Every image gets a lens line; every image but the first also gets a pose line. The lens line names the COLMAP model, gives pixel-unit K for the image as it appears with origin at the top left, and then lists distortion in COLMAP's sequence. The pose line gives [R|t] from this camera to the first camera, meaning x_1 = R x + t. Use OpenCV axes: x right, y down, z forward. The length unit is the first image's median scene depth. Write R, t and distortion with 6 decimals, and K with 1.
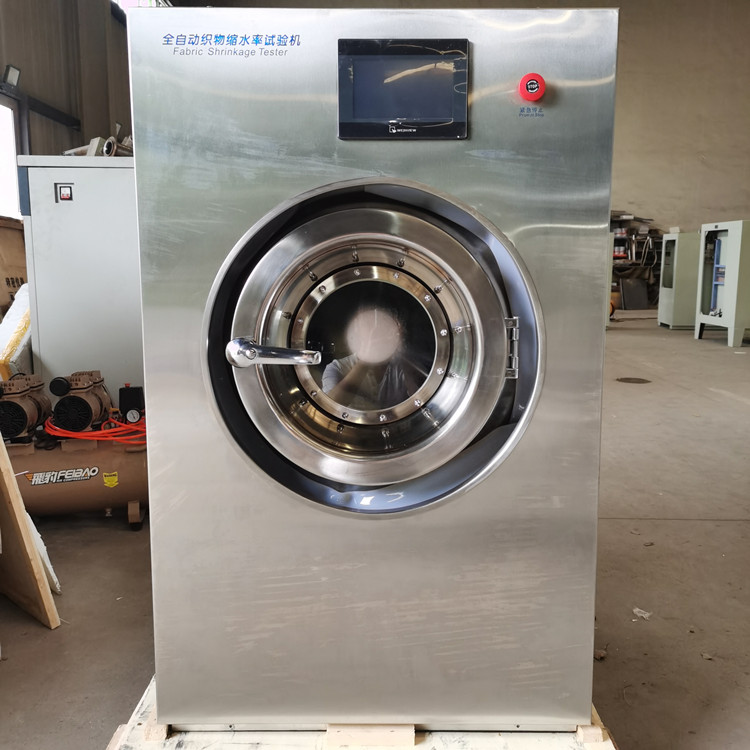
lens RADIAL K [[769.2, 0, 376.0], [0, 769.2, 375.4], [0, 0, 1]] dist [0.028451, 0.000000]
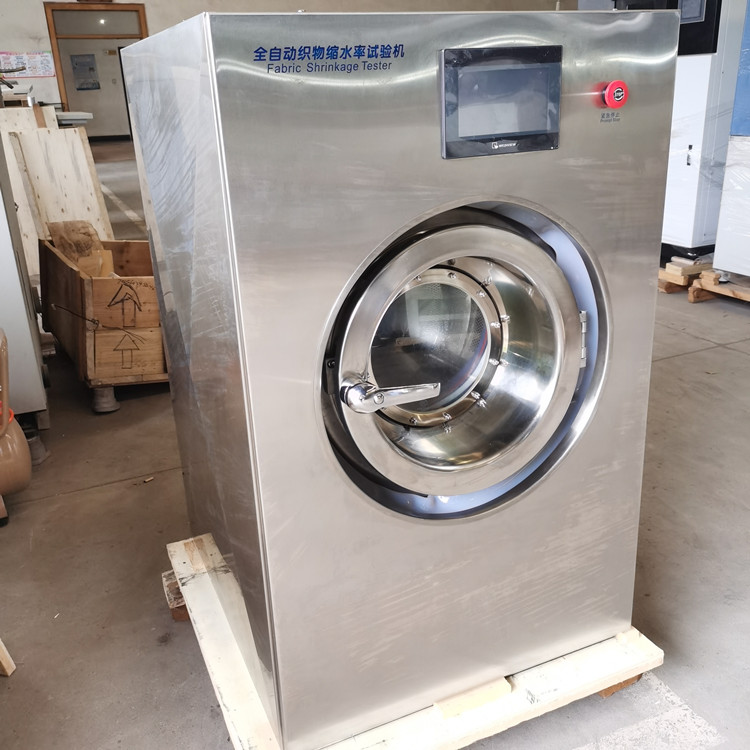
lens RADIAL K [[769.2, 0, 376.5], [0, 769.2, 375.6], [0, 0, 1]] dist [0.028451, 0.000000]
pose [[0.911290, -0.180561, 0.370064, -0.521258], [0.103038, 0.970131, 0.219611, -0.269543], [-0.398664, -0.161999, 0.902676, 0.152325]]
